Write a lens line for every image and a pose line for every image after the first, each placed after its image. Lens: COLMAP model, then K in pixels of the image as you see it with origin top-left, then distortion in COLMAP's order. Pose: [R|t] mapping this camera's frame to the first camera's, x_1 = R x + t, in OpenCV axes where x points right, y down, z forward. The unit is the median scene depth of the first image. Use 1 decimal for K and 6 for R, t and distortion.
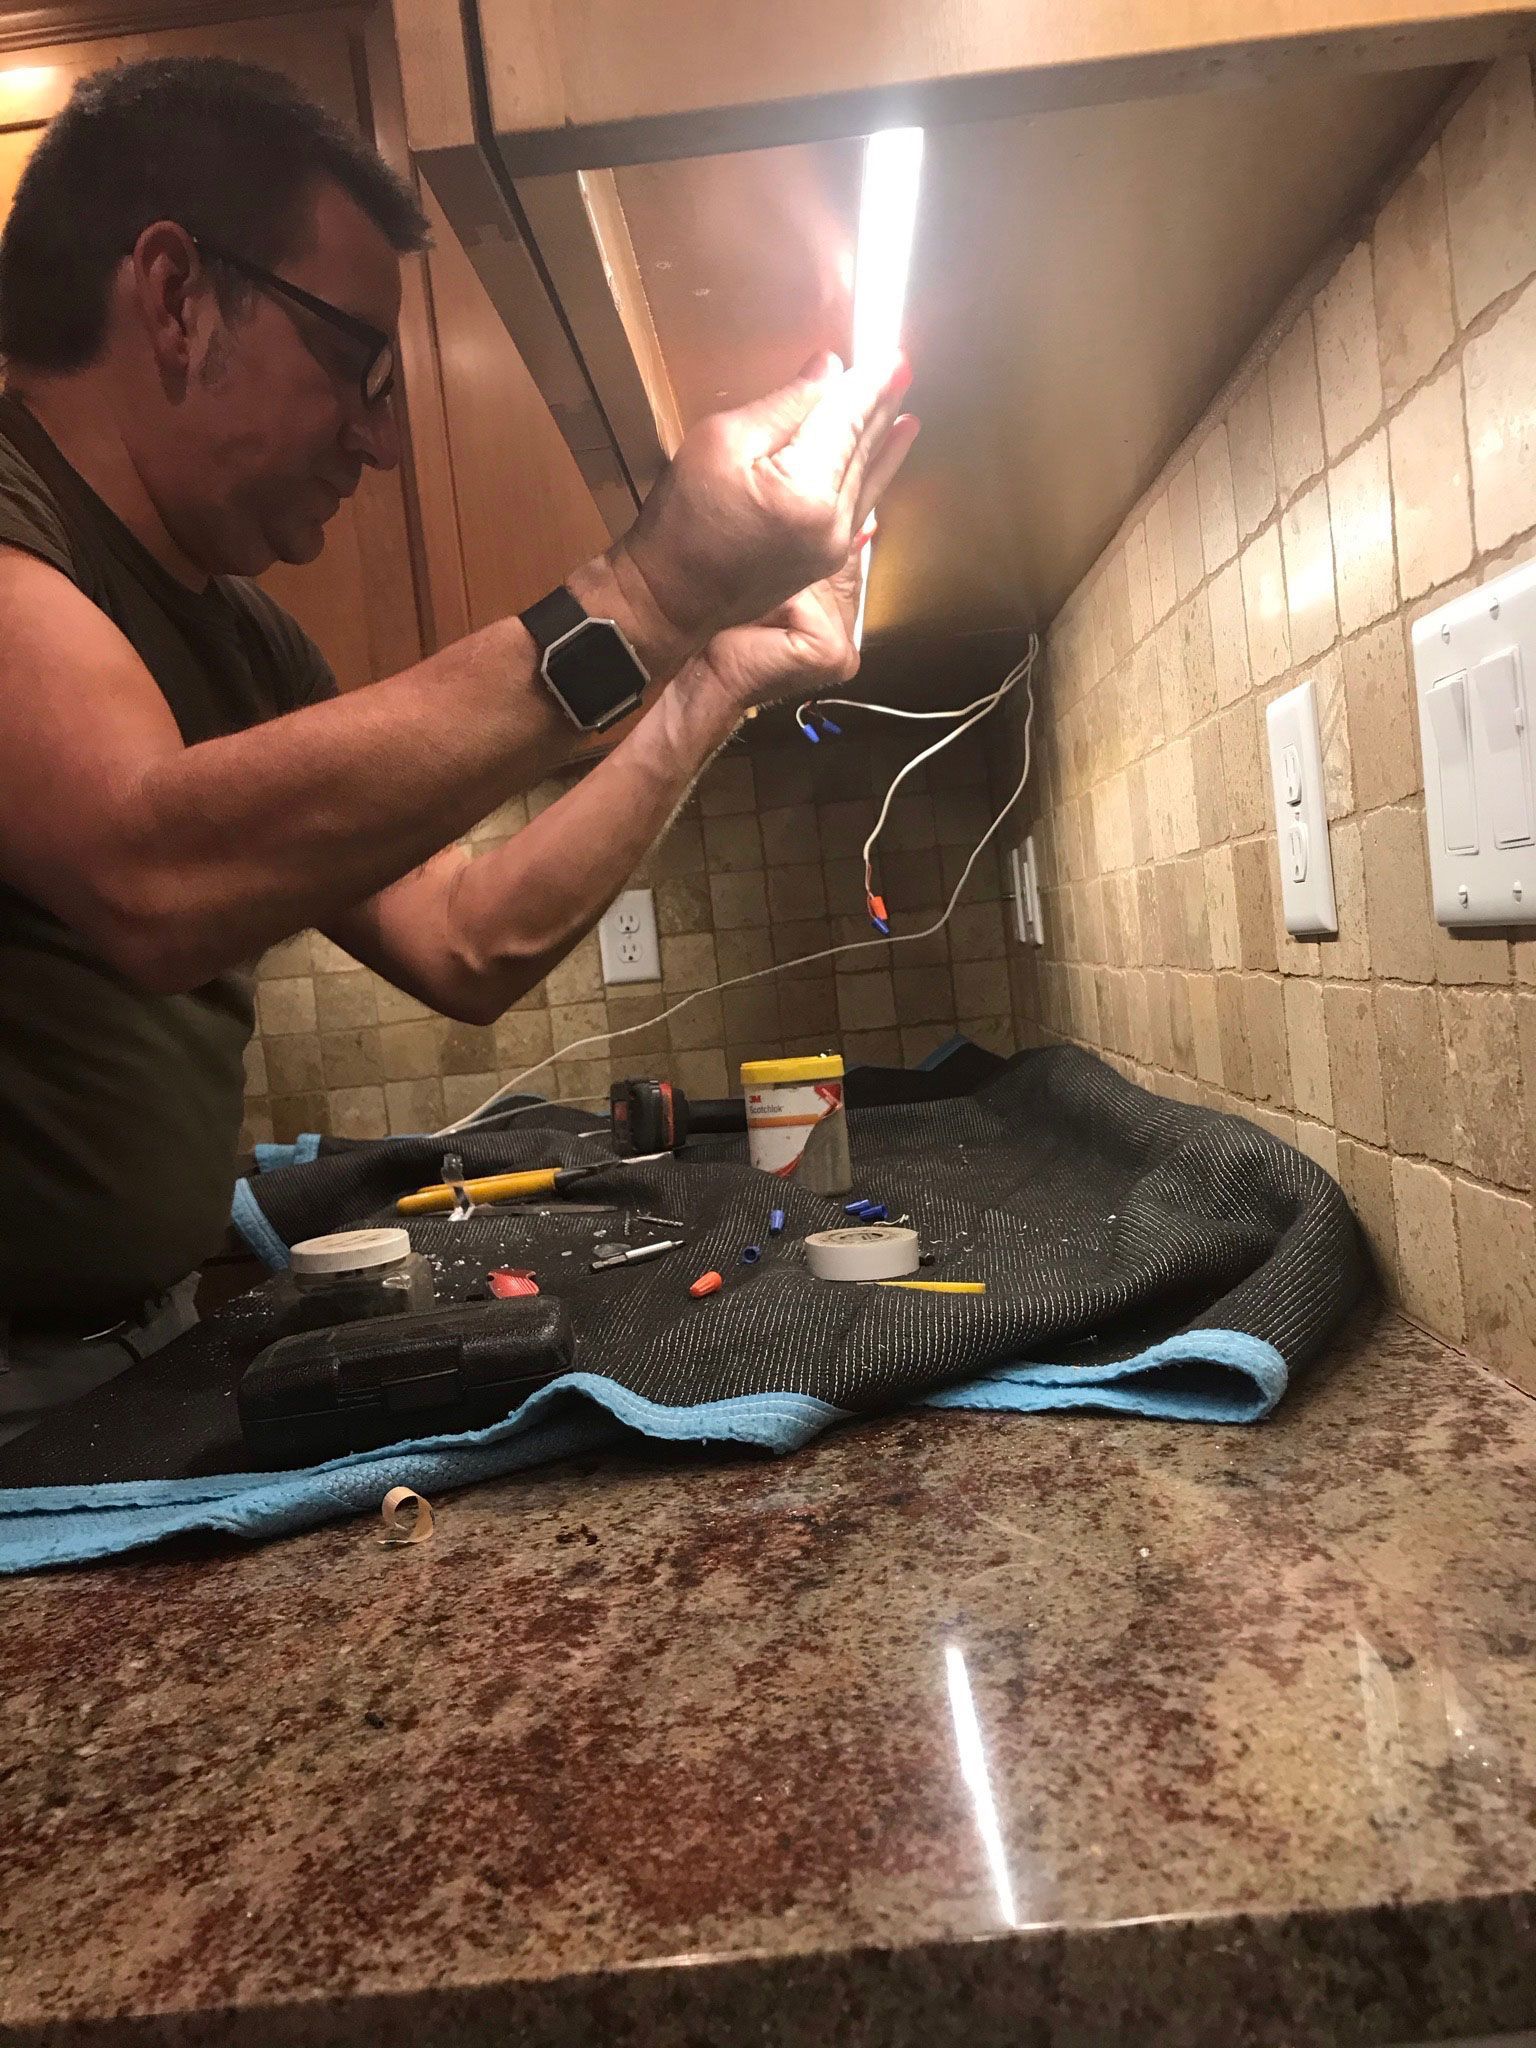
lens RADIAL K [[1695.2, 0, 776.1], [0, 1695.2, 999.9], [0, 0, 1]] dist [0.008268, 0.005487]
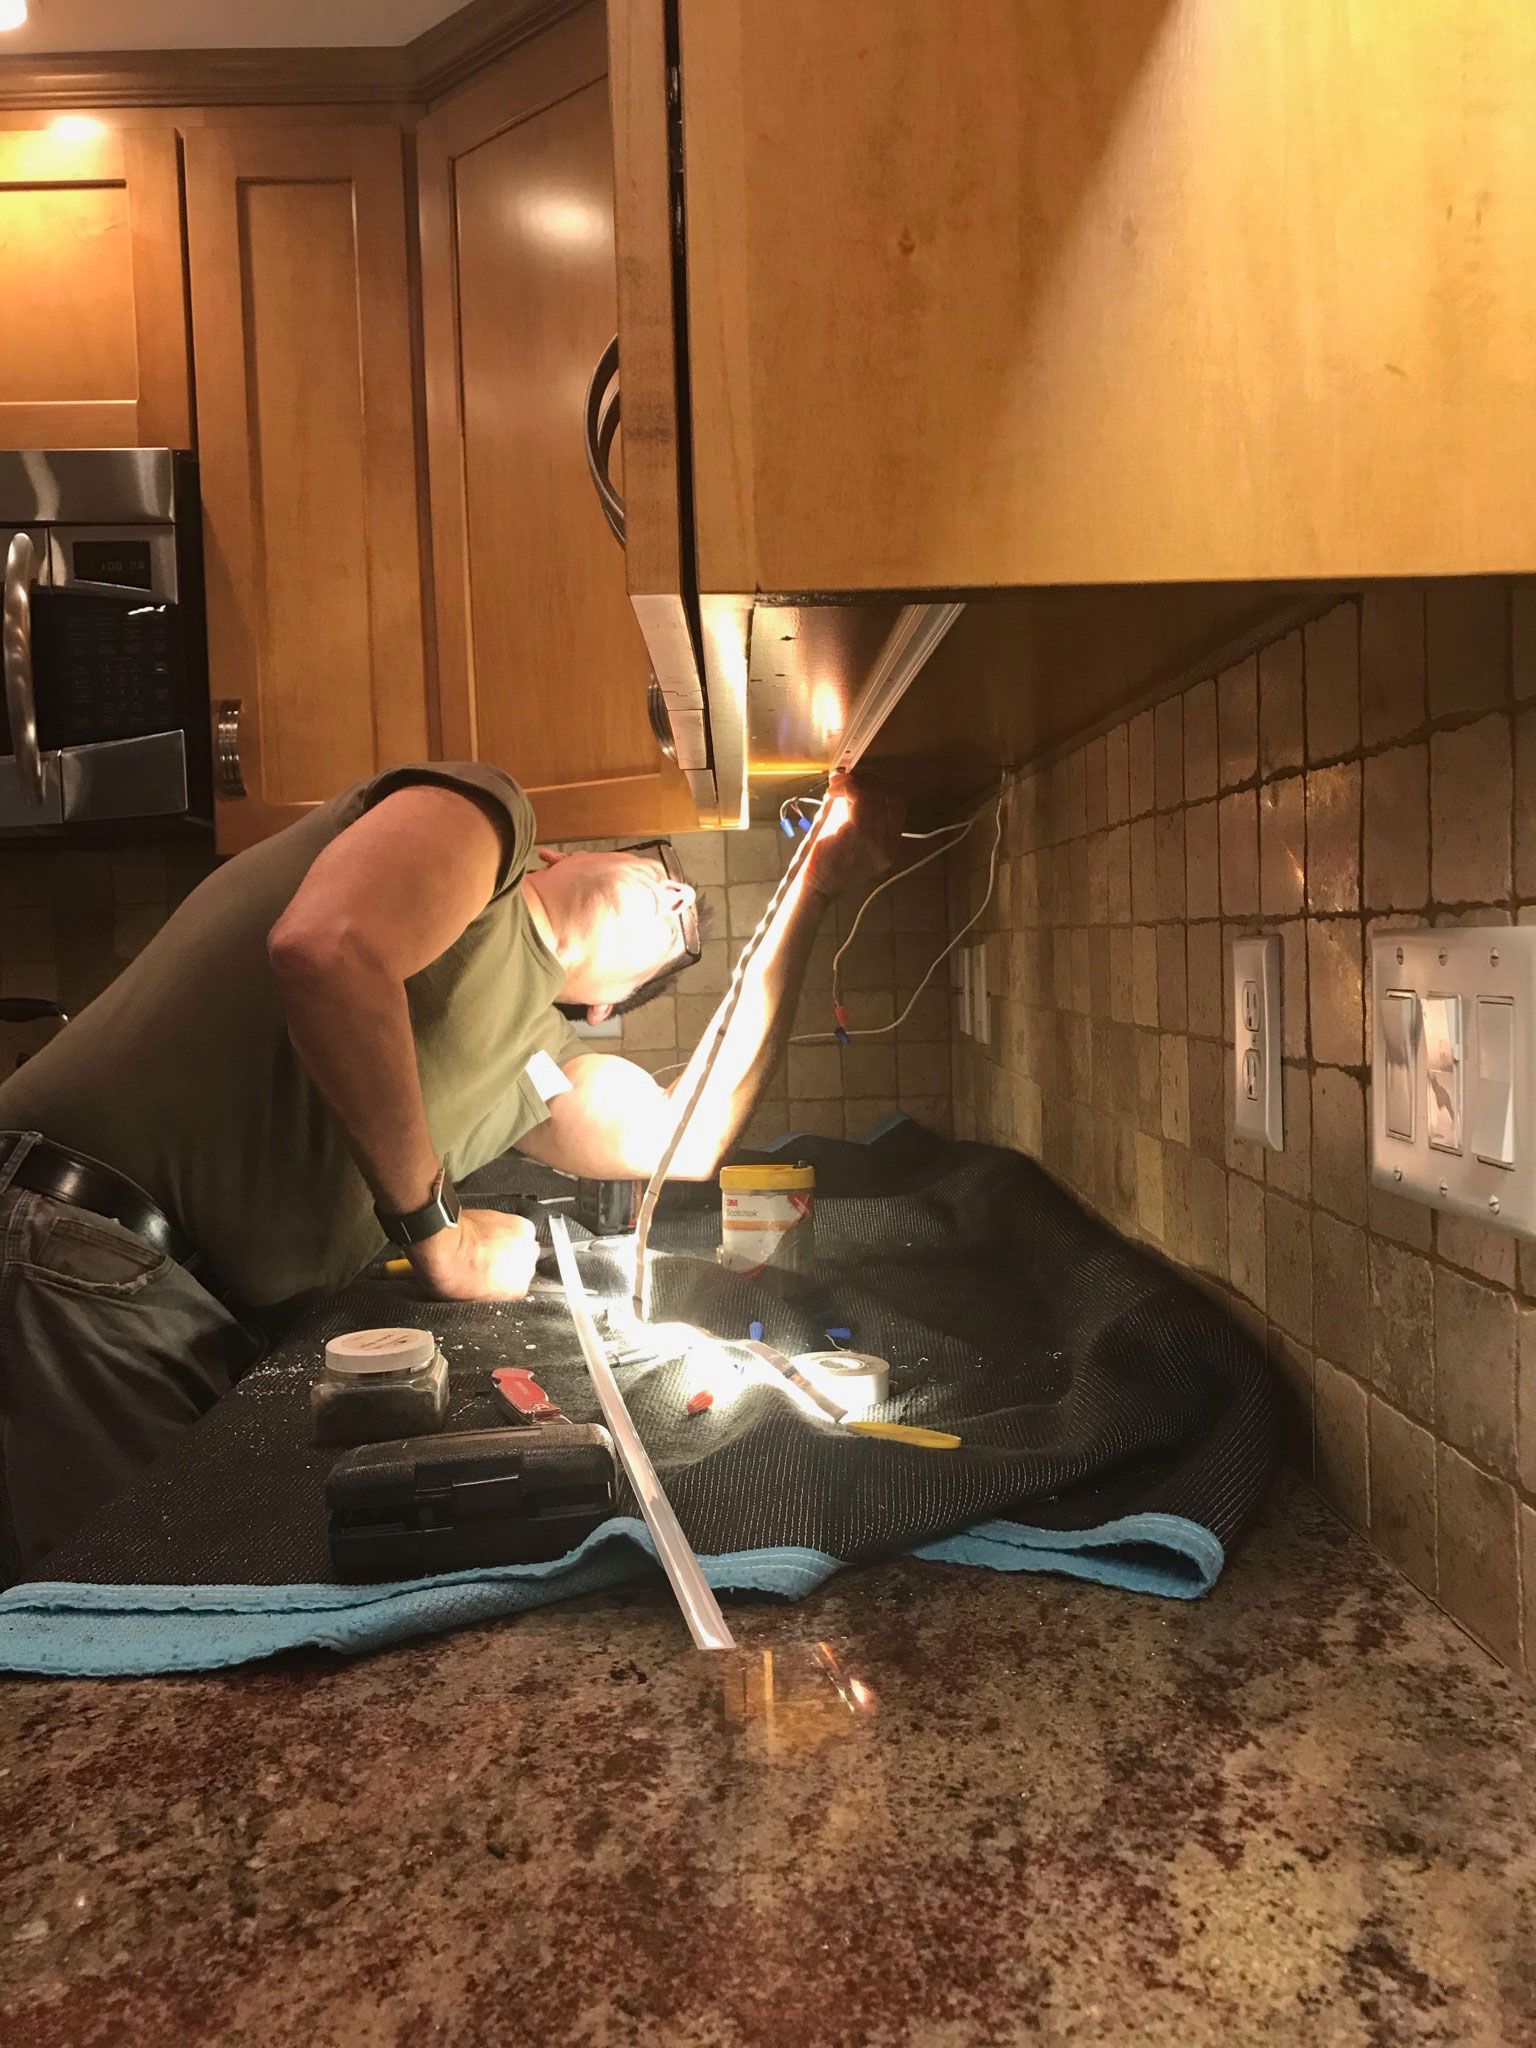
lens RADIAL K [[1695.2, 0, 775.4], [0, 1695.2, 987.3], [0, 0, 1]] dist [0.008268, 0.005487]
pose [[0.995691, 0.075359, 0.054034, -0.105052], [-0.075232, 0.997156, -0.004389, -0.148740], [-0.054211, 0.000305, 0.998529, -0.170978]]
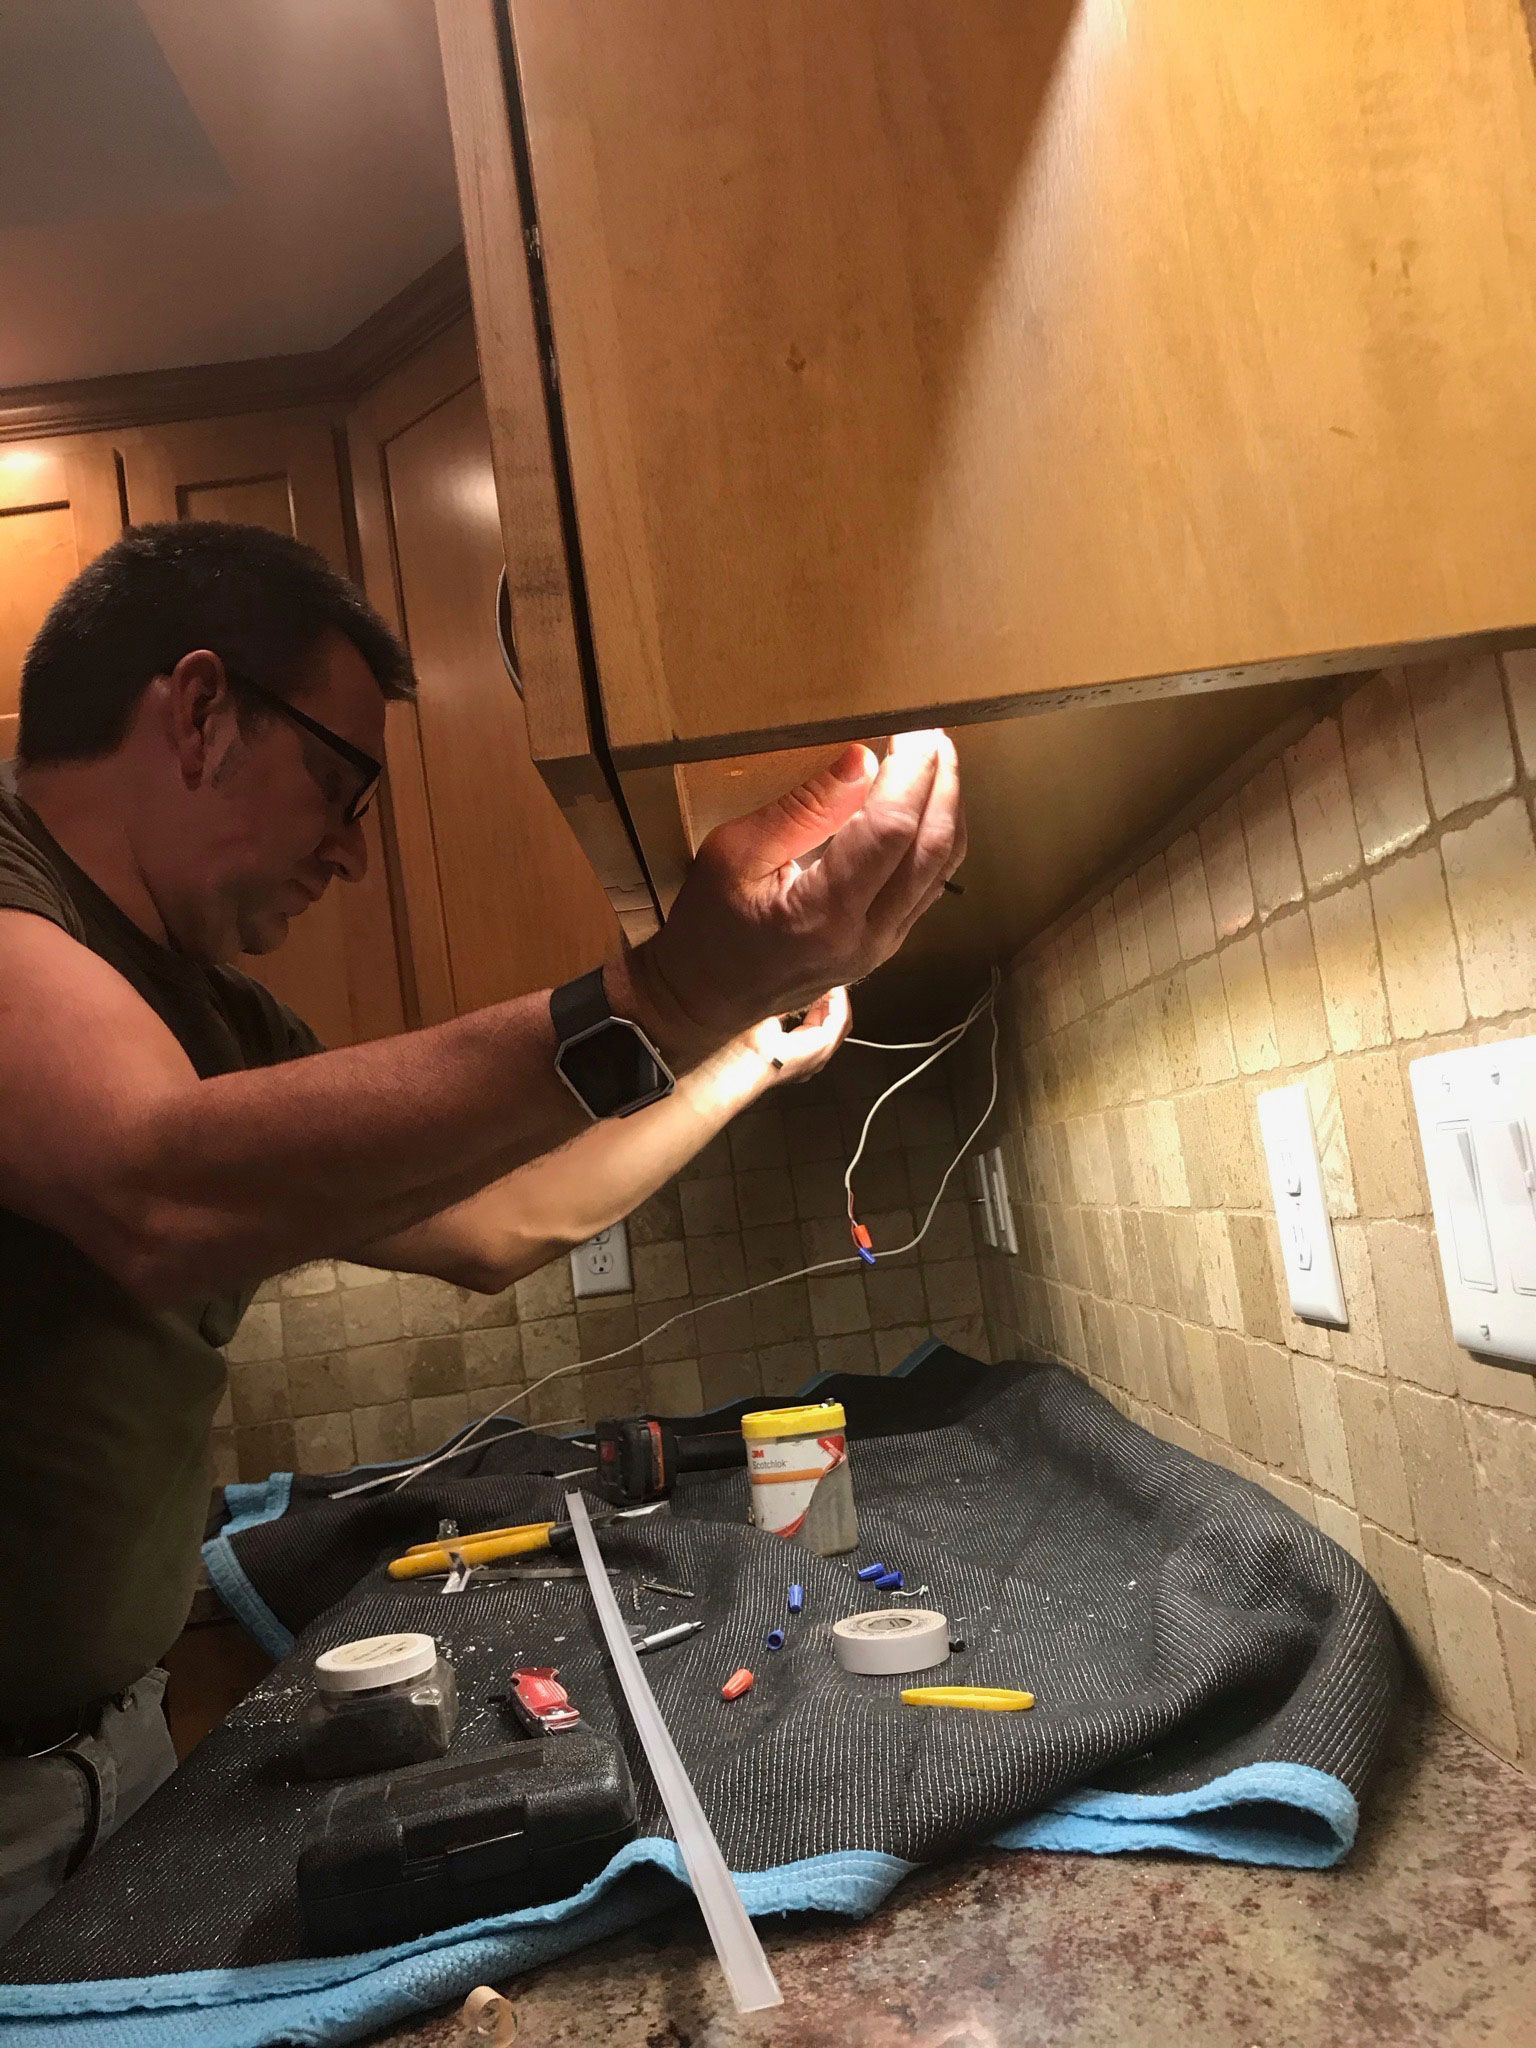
lens RADIAL K [[1695.2, 0, 764.6], [0, 1695.2, 993.1], [0, 0, 1]] dist [0.008268, 0.005487]
pose [[0.998888, -0.028740, 0.037369, -0.073813], [0.033902, 0.988734, -0.145793, -0.124003], [-0.032758, 0.146898, 0.988609, -0.059317]]
